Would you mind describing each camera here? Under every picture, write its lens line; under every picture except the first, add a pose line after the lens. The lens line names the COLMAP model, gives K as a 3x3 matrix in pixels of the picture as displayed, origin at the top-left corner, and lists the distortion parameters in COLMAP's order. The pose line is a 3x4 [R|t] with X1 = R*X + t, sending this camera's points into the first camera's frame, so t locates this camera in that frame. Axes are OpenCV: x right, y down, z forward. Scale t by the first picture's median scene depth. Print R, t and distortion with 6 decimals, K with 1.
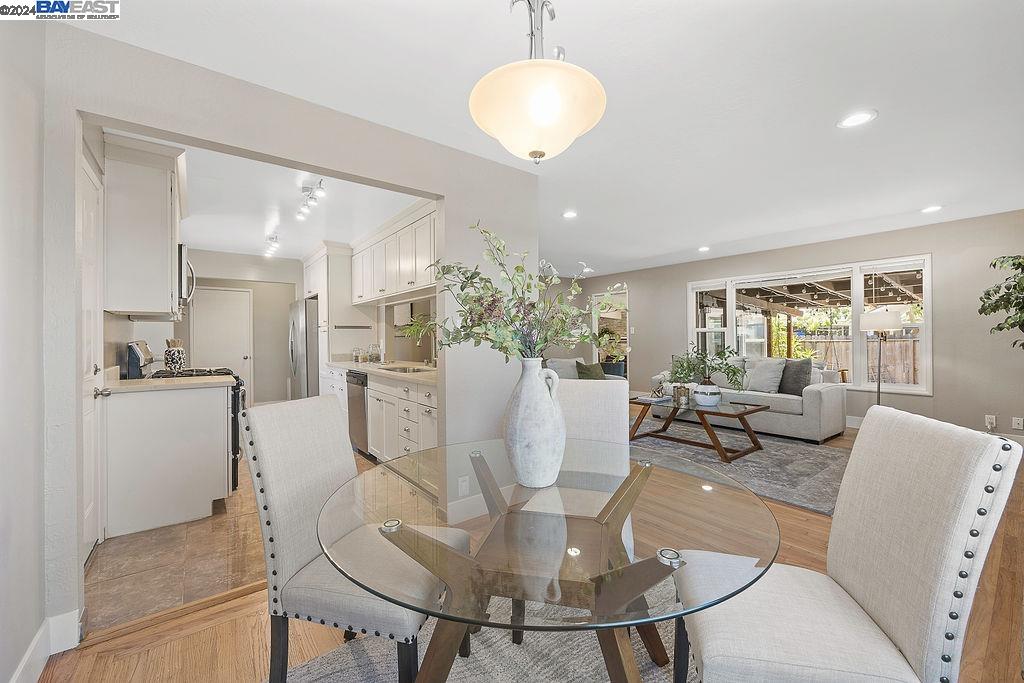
lens RADIAL K [[414.1, 0, 511.6], [0, 414.1, 337.2], [0, 0, 1]] dist [-0.000273, -0.000139]
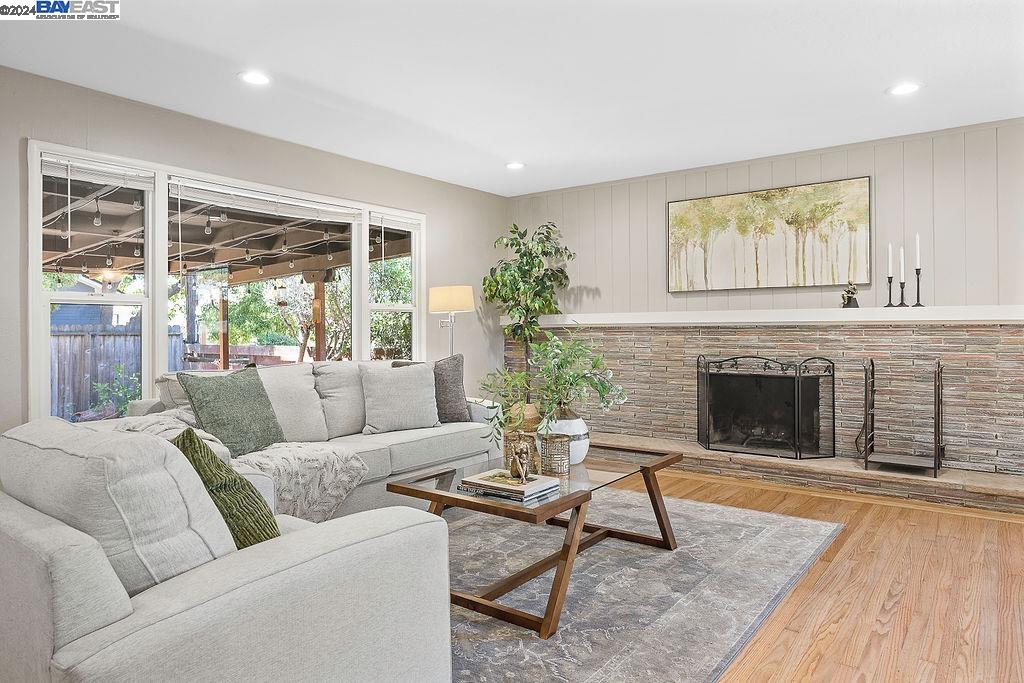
lens RADIAL K [[645.3, 0, 514.2], [0, 645.3, 325.4], [0, 0, 1]] dist [-0.014900, -0.001001]
pose [[-0.266384, 0.013278, 0.963776, -0.182059], [0.009293, 0.999894, -0.011207, 0.019290], [-0.963822, 0.005972, -0.266479, 1.150564]]
